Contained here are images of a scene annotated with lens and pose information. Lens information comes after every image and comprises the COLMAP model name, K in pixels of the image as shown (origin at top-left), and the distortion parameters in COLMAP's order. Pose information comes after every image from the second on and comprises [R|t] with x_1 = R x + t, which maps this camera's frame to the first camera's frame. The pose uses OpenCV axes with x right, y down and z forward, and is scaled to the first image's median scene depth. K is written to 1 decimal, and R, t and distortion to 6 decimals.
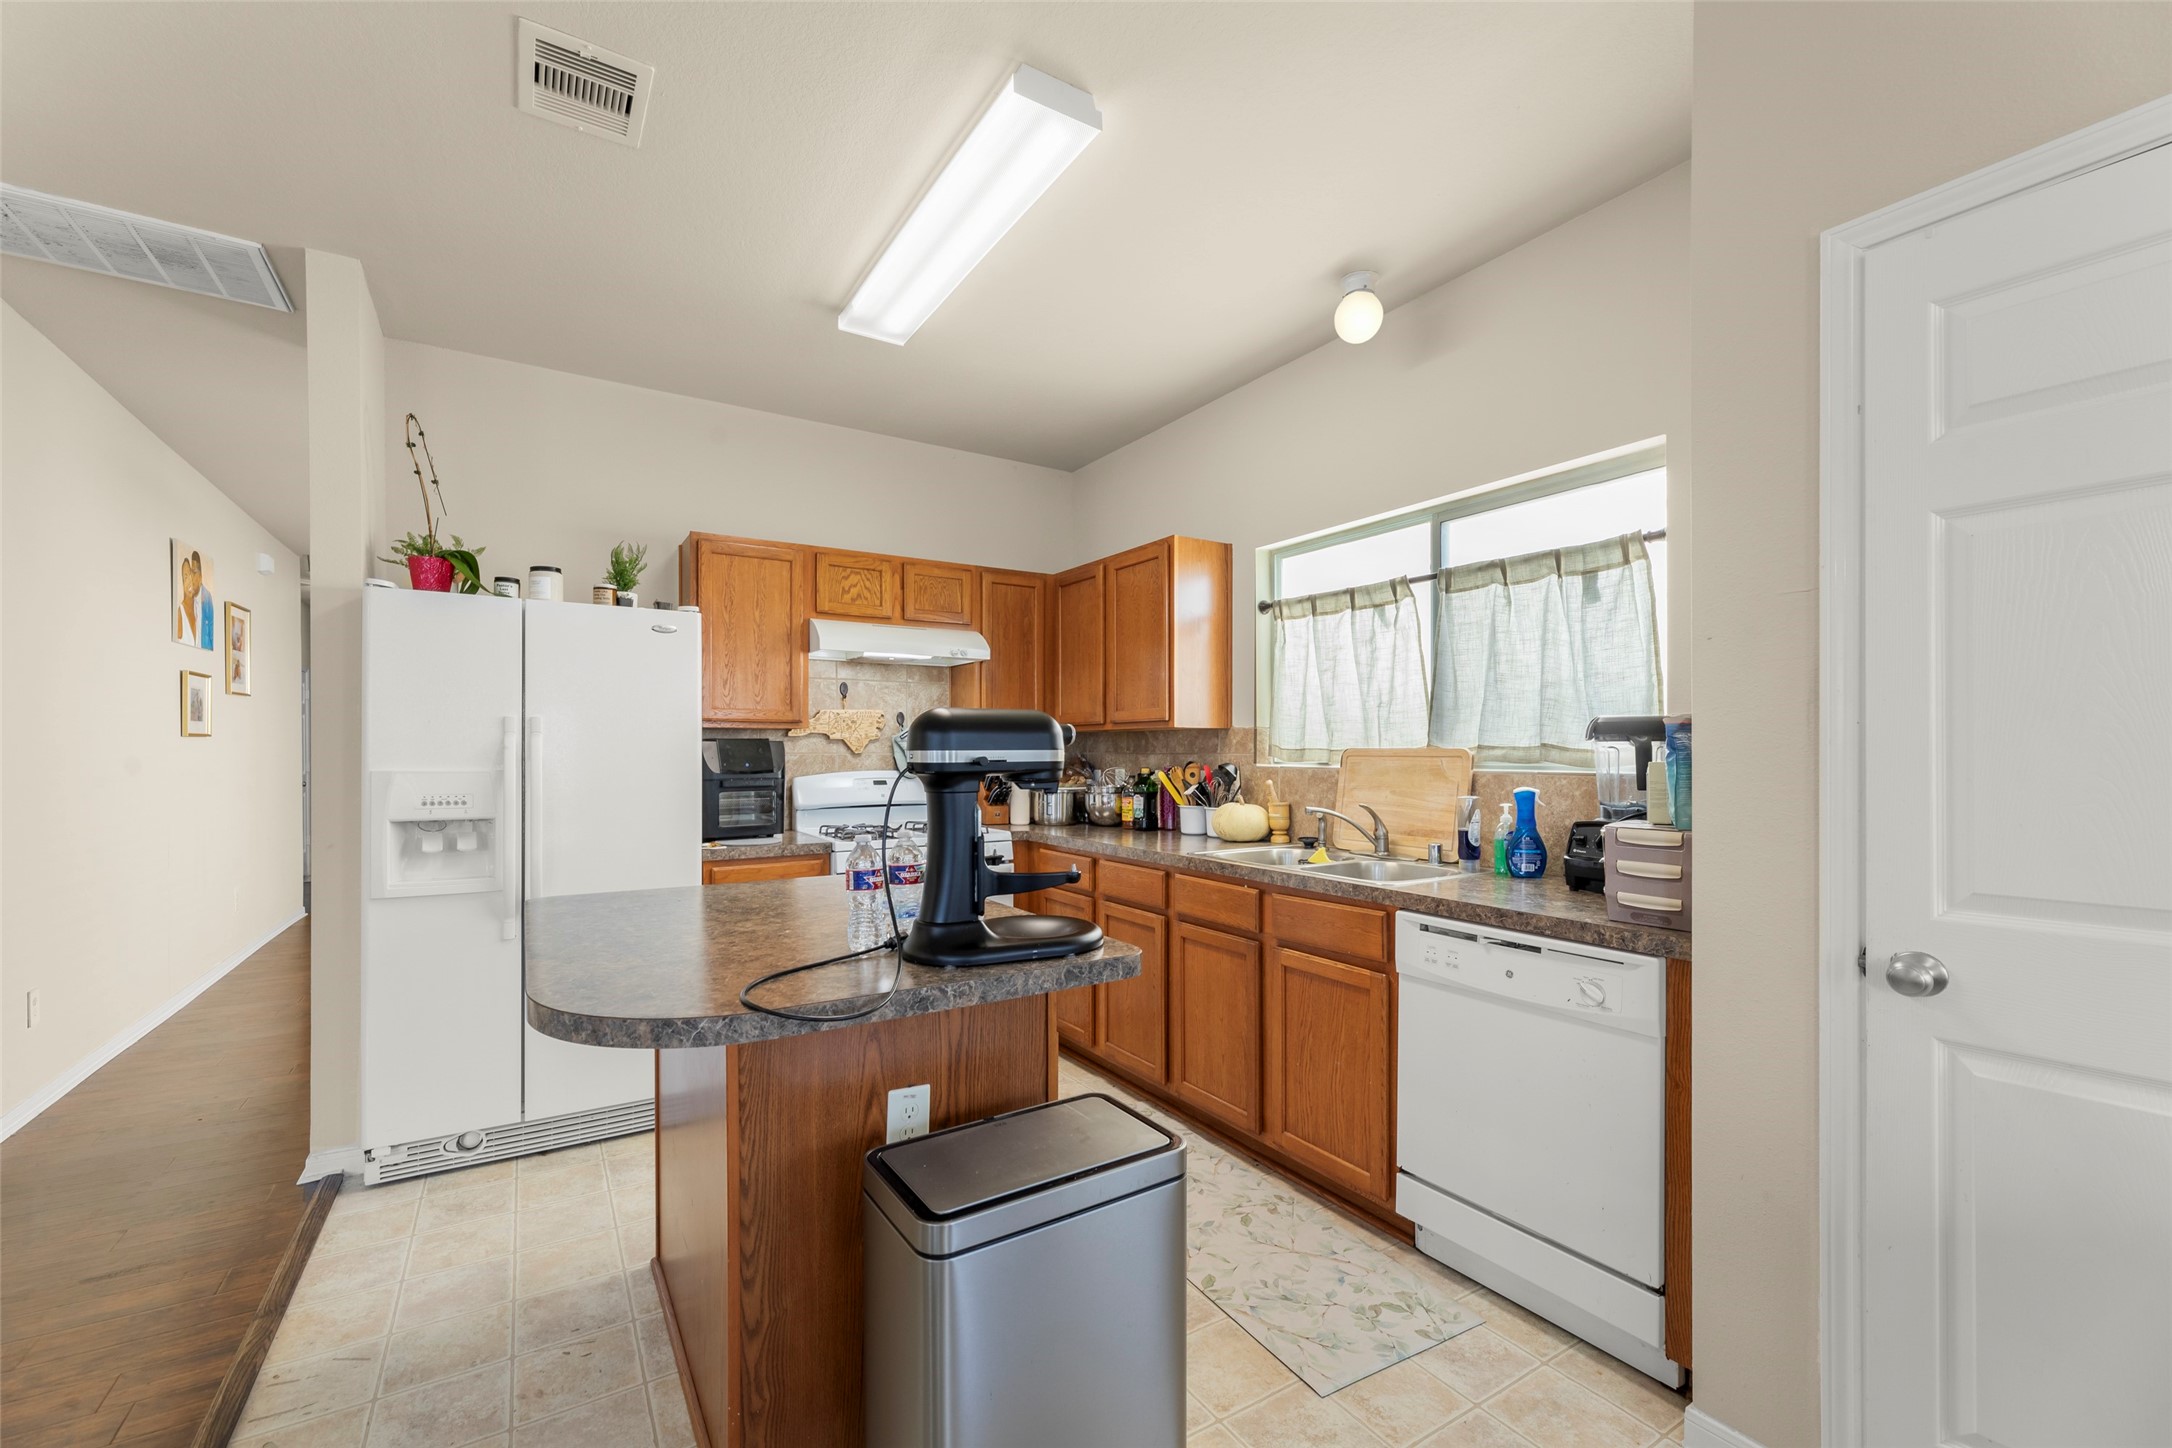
lens RADIAL K [[892.4, 0, 1075.2], [0, 892.4, 756.6], [0, 0, 1]] dist [0.000554, 0.000071]
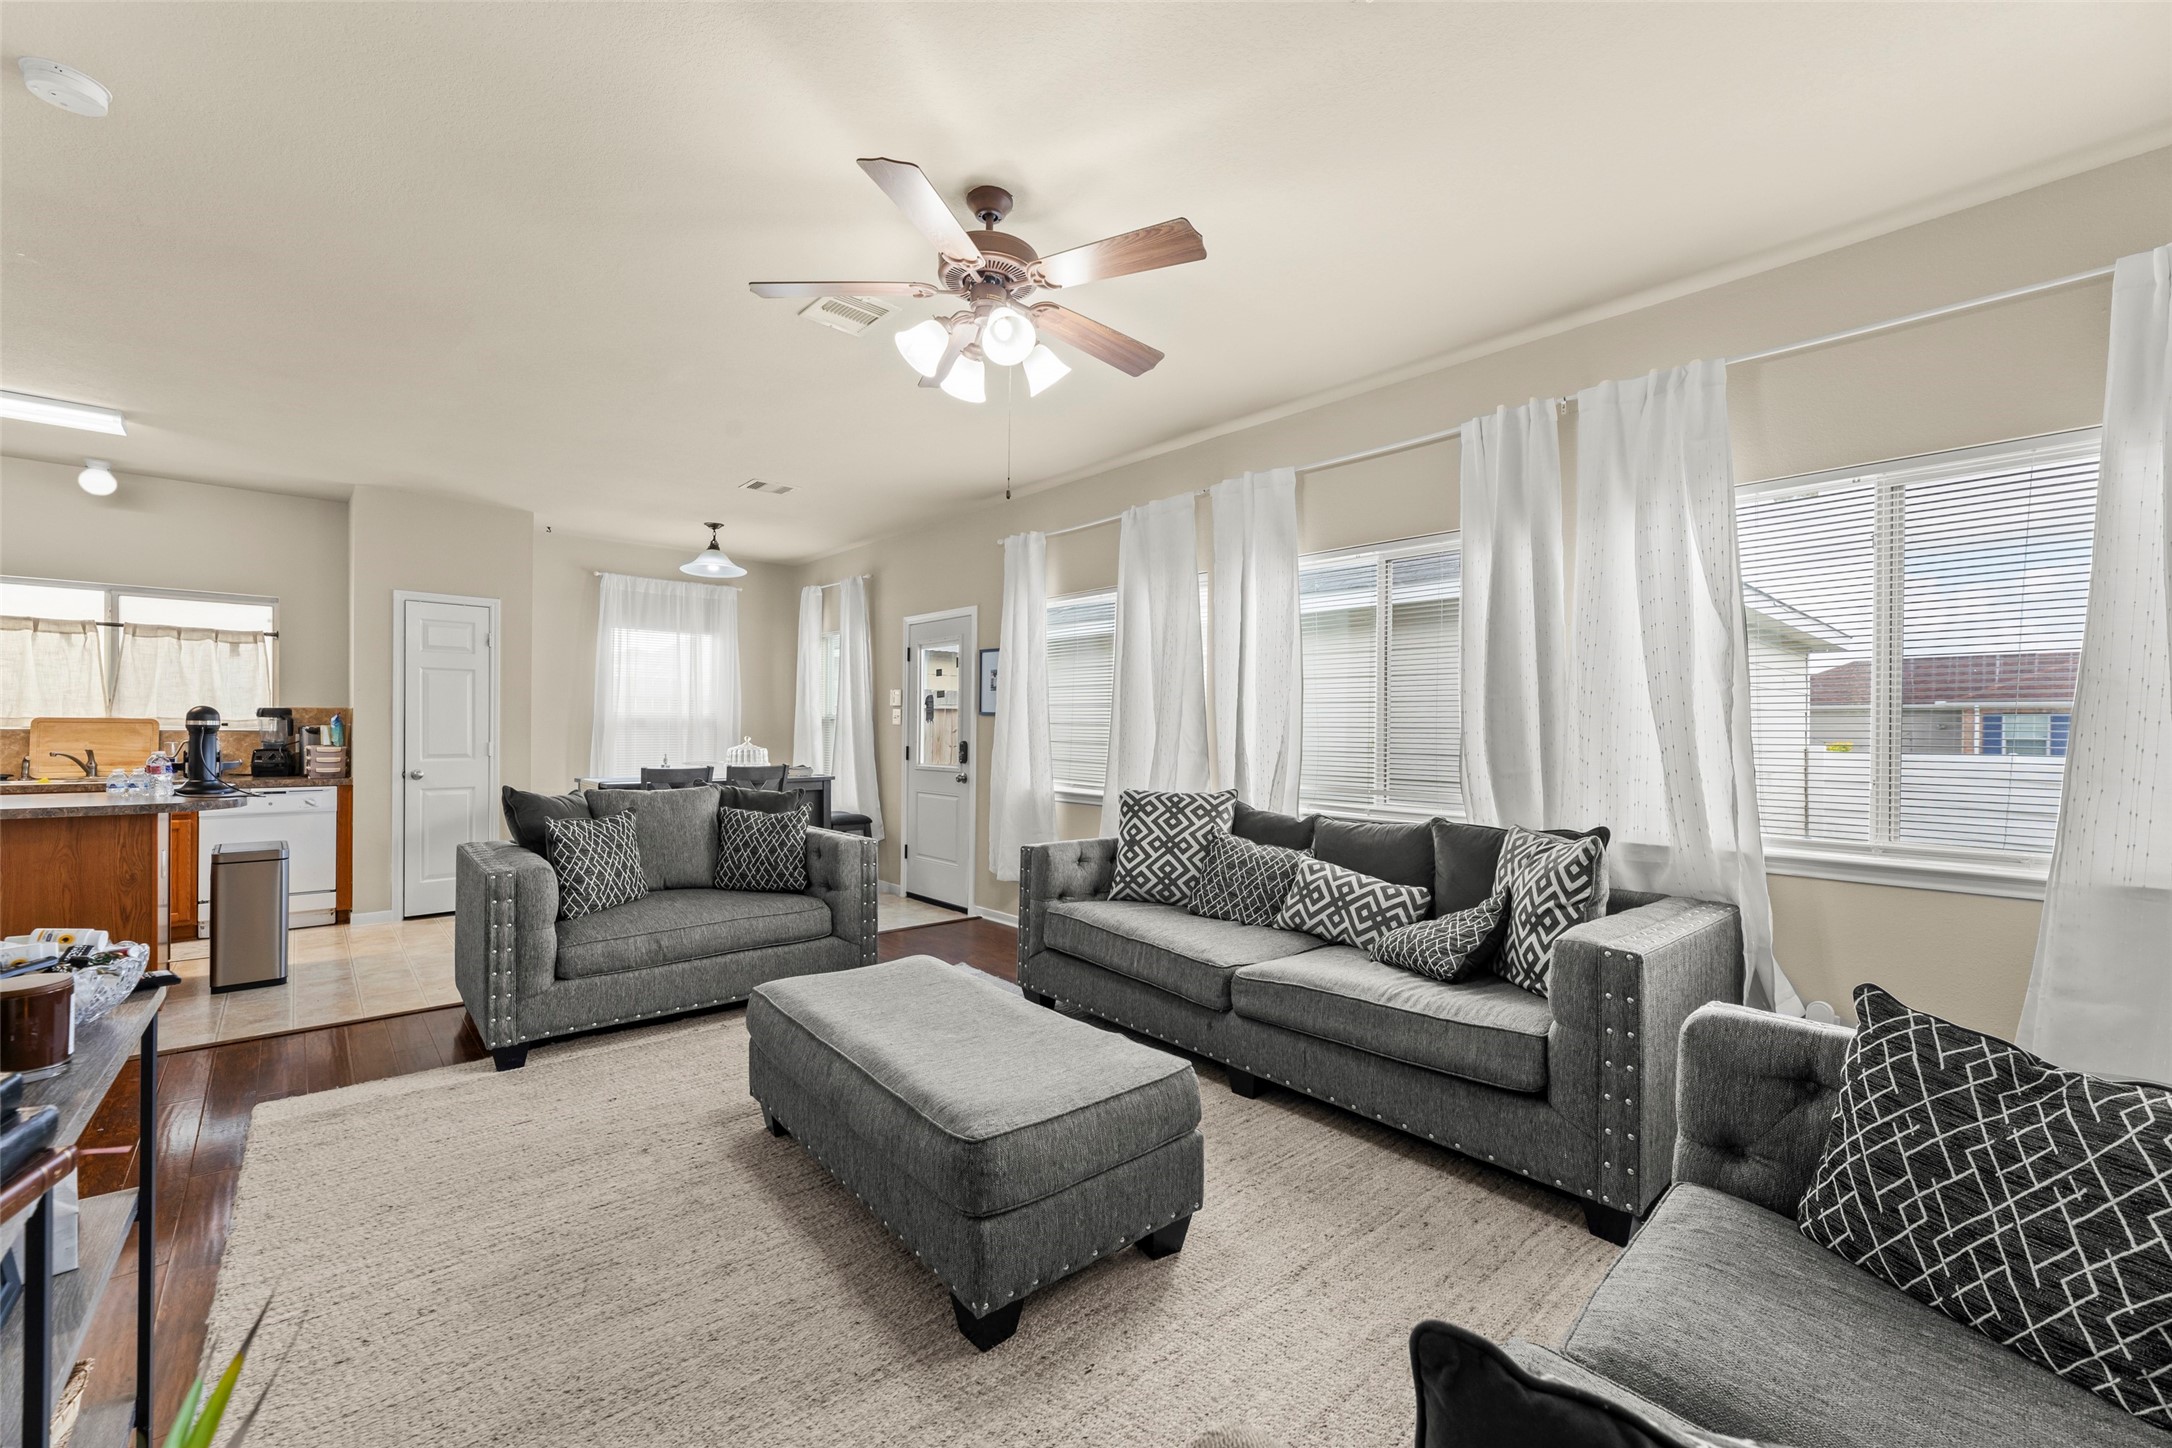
lens RADIAL K [[892.4, 0, 1097.6], [0, 892.4, 725.3], [0, 0, 1]] dist [0.000554, 0.000071]
pose [[-0.178309, 0.000014, 0.983975, -1.752483], [-0.003569, 0.999993, -0.000661, -0.000166], [-0.983968, -0.003629, -0.178308, -0.656263]]
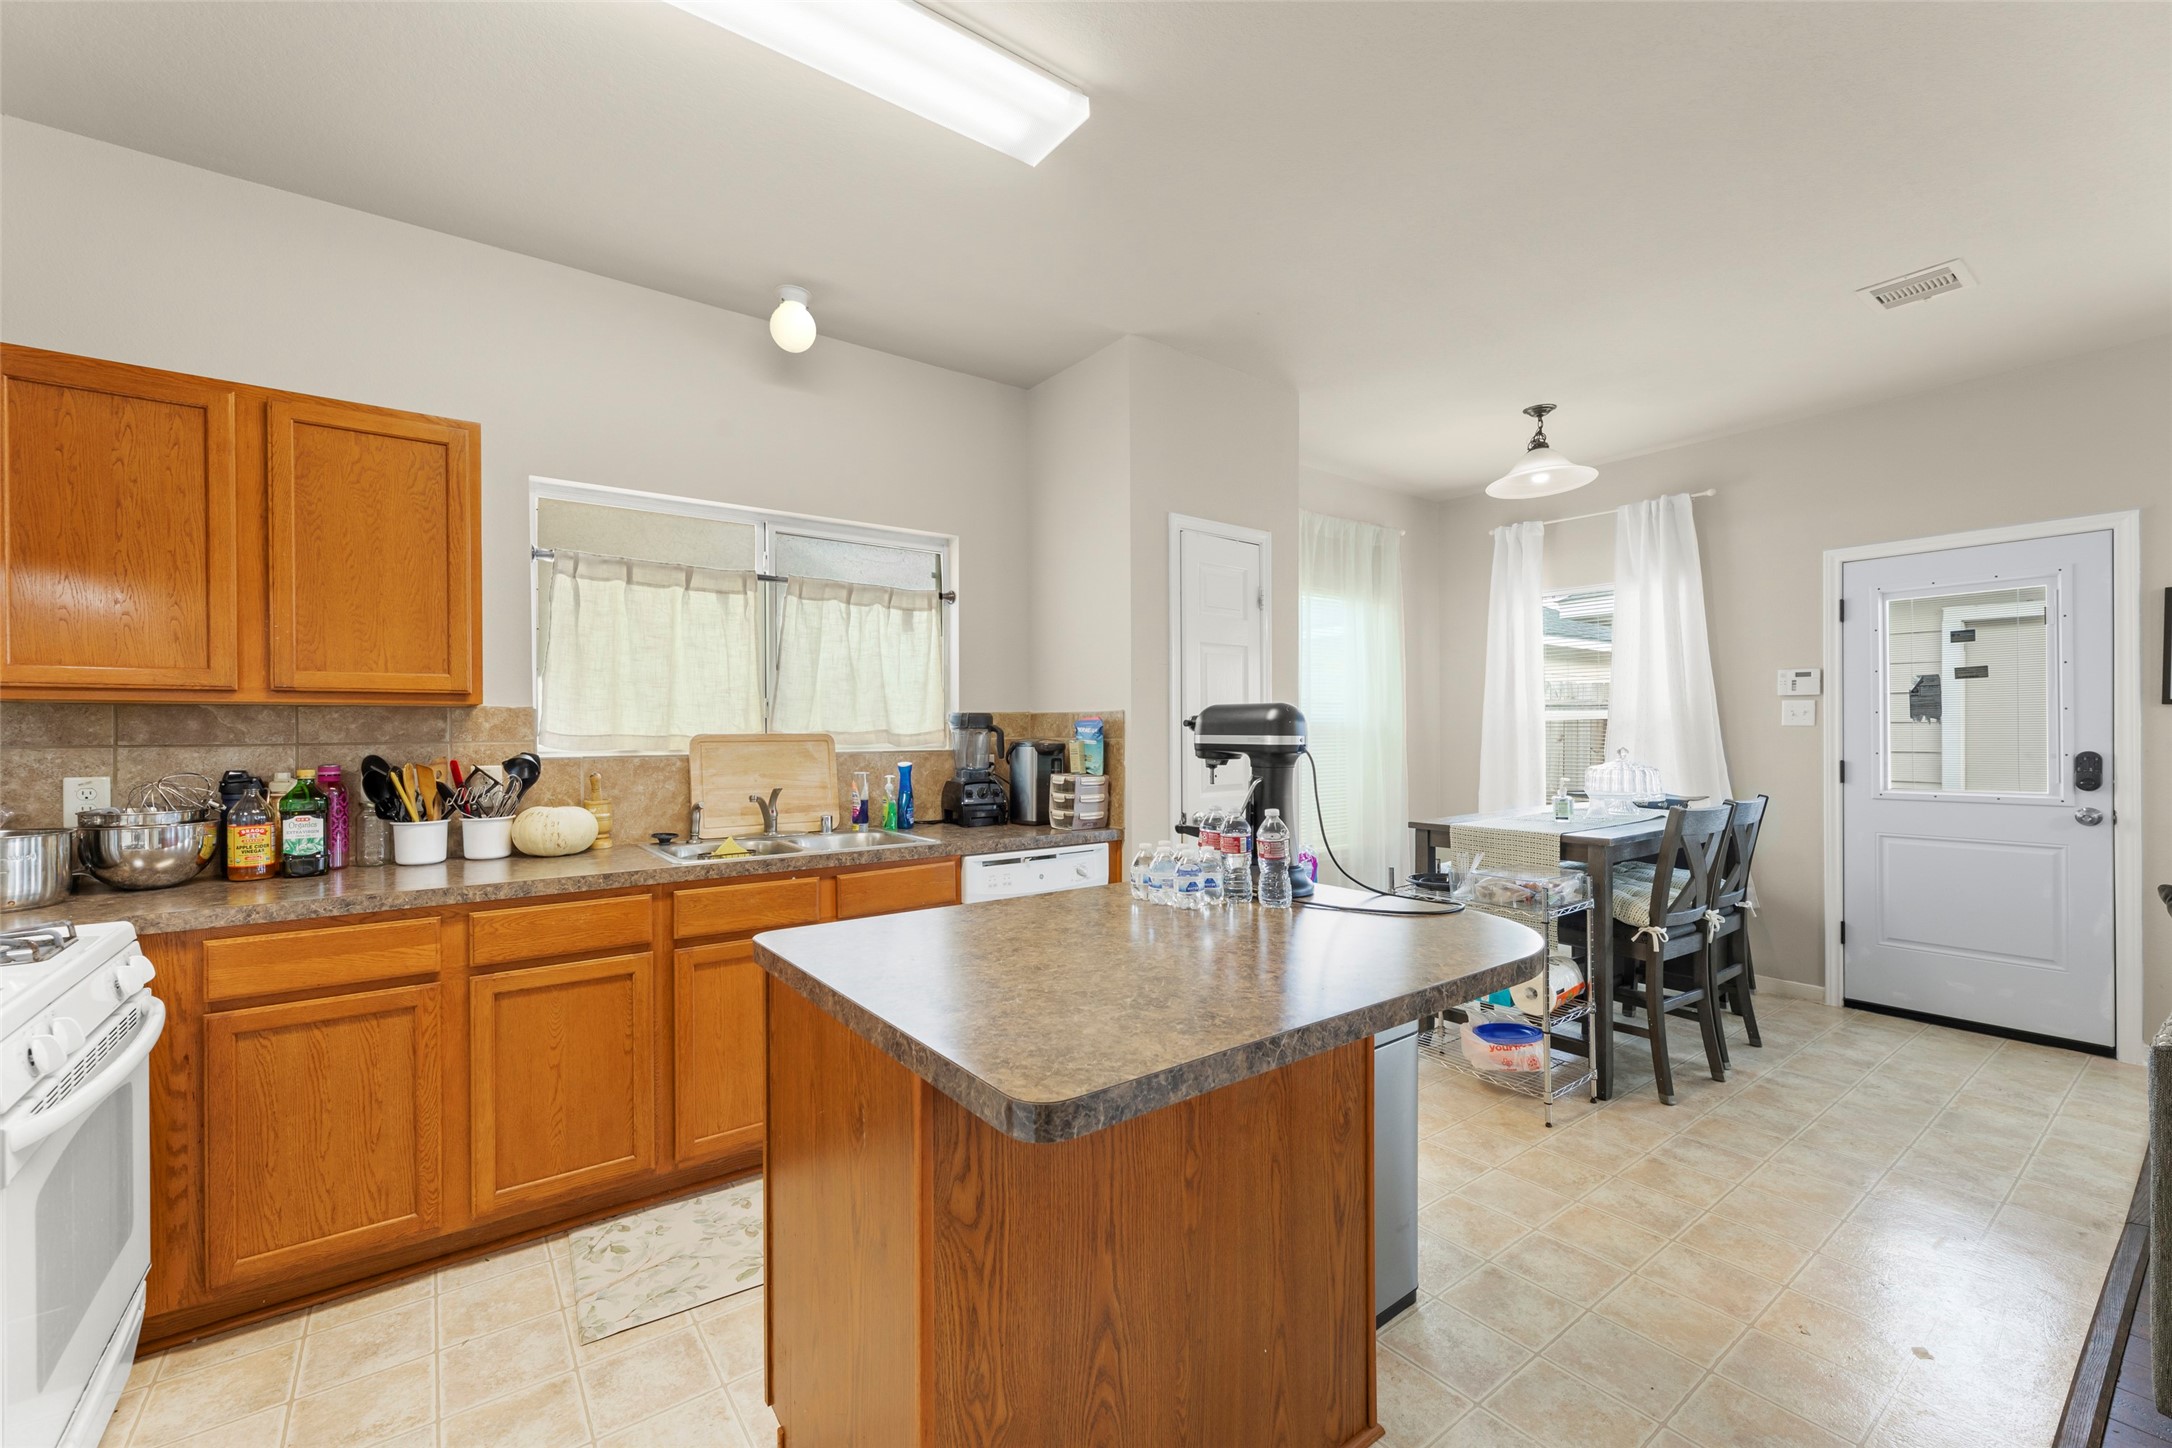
lens RADIAL K [[892.4, 0, 1070.7], [0, 892.4, 726.8], [0, 0, 1]] dist [0.000554, 0.000071]
pose [[-0.080870, 0.004756, 0.996713, -0.726345], [0.012047, 0.999920, -0.003793, -0.008935], [-0.996652, 0.011701, -0.080921, 0.718943]]
